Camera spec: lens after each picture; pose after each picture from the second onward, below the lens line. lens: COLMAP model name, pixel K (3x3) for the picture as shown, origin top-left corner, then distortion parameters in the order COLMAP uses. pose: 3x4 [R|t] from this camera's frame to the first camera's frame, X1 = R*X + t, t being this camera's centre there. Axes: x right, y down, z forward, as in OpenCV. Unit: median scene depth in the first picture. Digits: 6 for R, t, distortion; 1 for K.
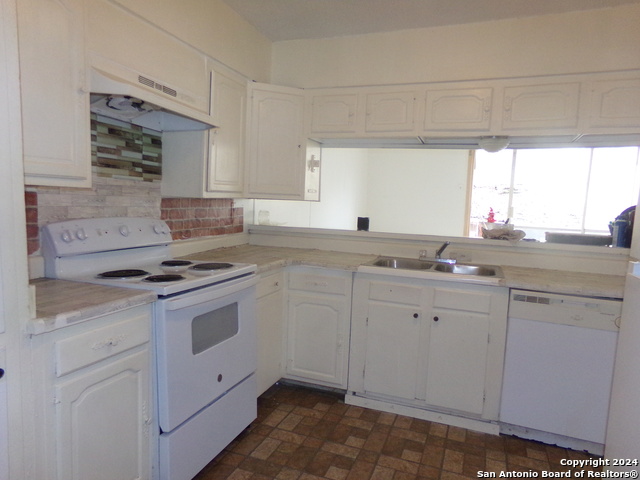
lens RADIAL K [[435.8, 0, 318.9], [0, 435.8, 243.7], [0, 0, 1]] dist [-0.089106, 0.140655]
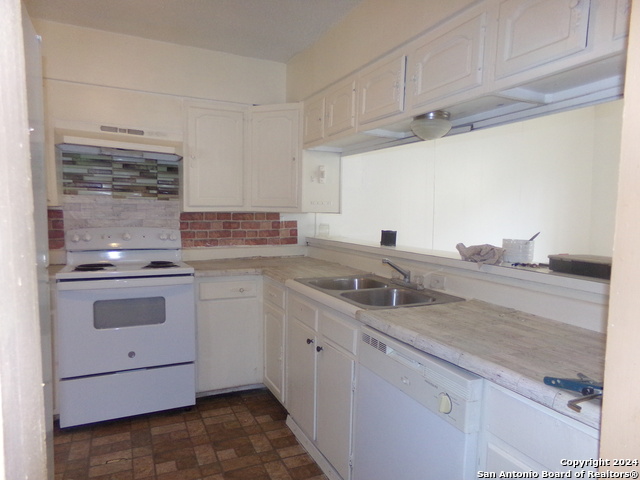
lens RADIAL K [[435.8, 0, 318.9], [0, 435.8, 243.7], [0, 0, 1]] dist [-0.089106, 0.140655]
pose [[0.718013, 0.026437, -0.695527, 0.863272], [-0.057317, 0.998130, -0.021230, -0.011604], [0.693666, 0.055109, 0.718186, 0.394042]]
